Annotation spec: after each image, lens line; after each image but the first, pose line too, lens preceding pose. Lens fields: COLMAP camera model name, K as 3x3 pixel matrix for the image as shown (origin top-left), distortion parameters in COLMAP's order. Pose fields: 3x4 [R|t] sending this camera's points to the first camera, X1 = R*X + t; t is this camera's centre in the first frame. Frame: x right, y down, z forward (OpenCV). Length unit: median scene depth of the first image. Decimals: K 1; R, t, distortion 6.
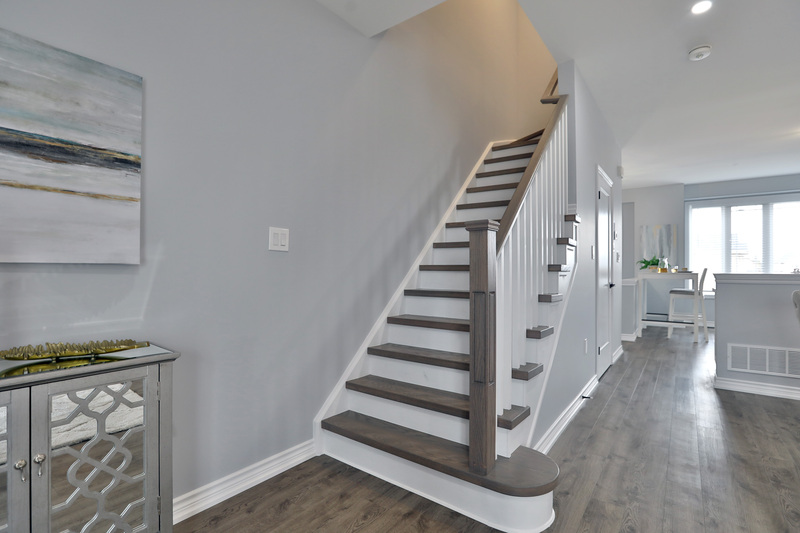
lens RADIAL K [[387.5, 0, 395.5], [0, 387.5, 268.7], [0, 0, 1]] dist [-0.046537, 0.018177]
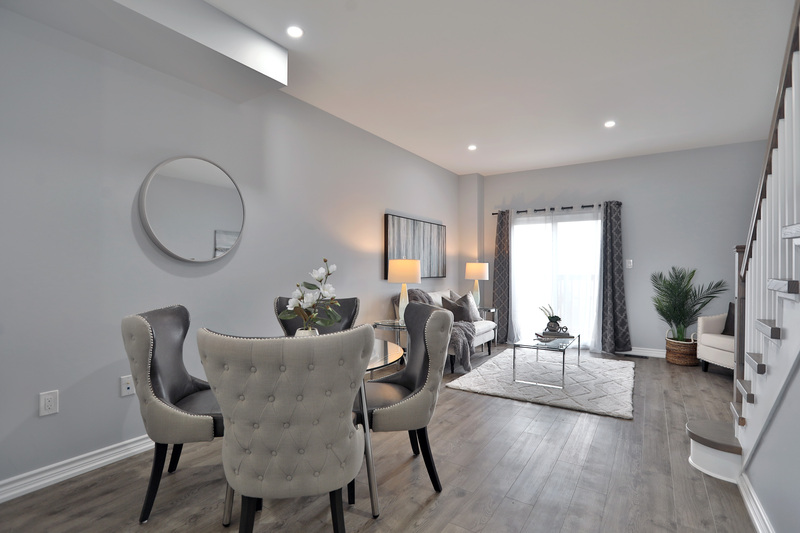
lens RADIAL K [[387.5, 0, 395.5], [0, 387.5, 268.7], [0, 0, 1]] dist [-0.046537, 0.018177]
pose [[-0.998249, -0.002856, -0.059087, 1.444131], [-0.002620, 0.999988, -0.004076, -0.032505], [0.059098, -0.003914, -0.998245, 2.126176]]
